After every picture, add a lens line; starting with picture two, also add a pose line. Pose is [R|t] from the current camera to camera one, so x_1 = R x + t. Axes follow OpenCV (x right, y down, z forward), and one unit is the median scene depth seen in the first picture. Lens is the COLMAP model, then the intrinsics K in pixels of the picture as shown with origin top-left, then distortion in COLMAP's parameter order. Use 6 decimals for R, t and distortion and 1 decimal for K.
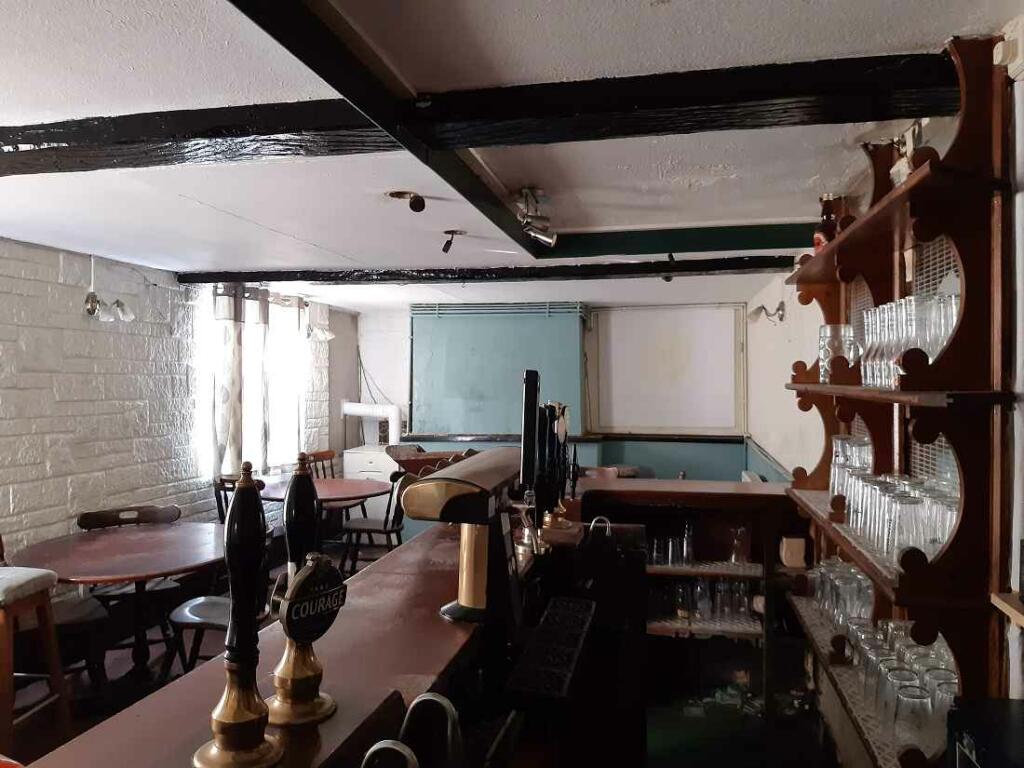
lens RADIAL K [[781.0, 0, 512.8], [0, 781.0, 383.0], [0, 0, 1]] dist [0.007522, -0.001785]
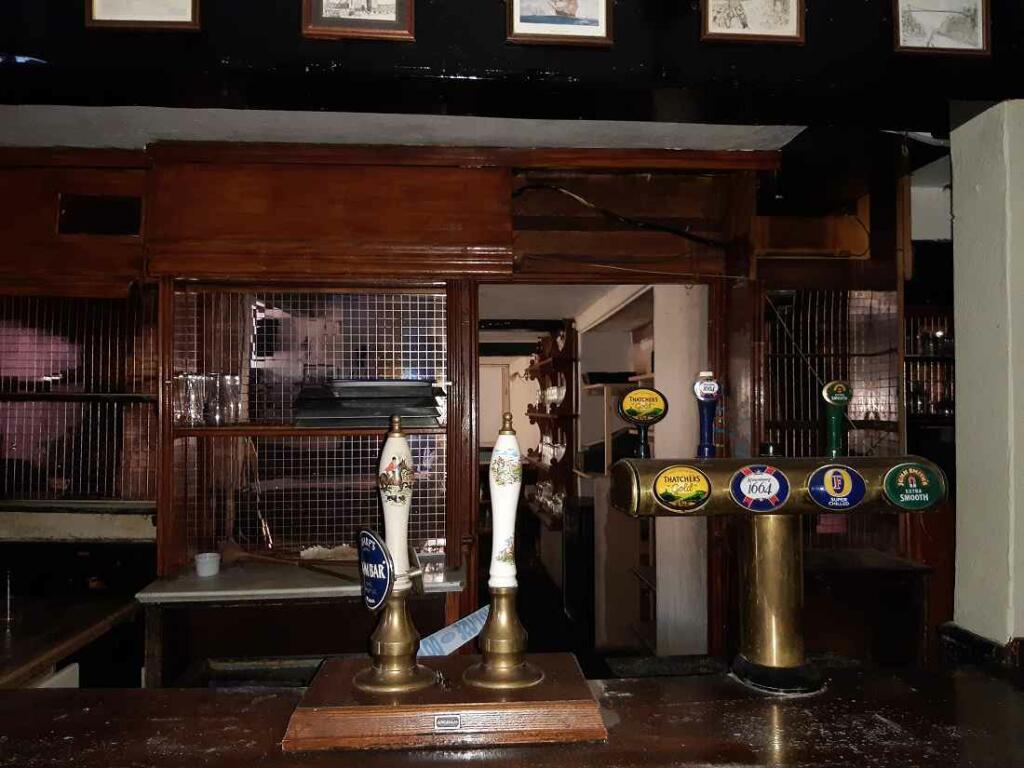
lens RADIAL K [[781.0, 0, 510.4], [0, 781.0, 386.9], [0, 0, 1]] dist [0.007522, -0.001785]
pose [[0.957118, 0.011985, 0.289452, -0.431174], [-0.000853, 0.999256, -0.038553, 0.014091], [-0.289698, 0.036653, 0.956416, -1.422633]]
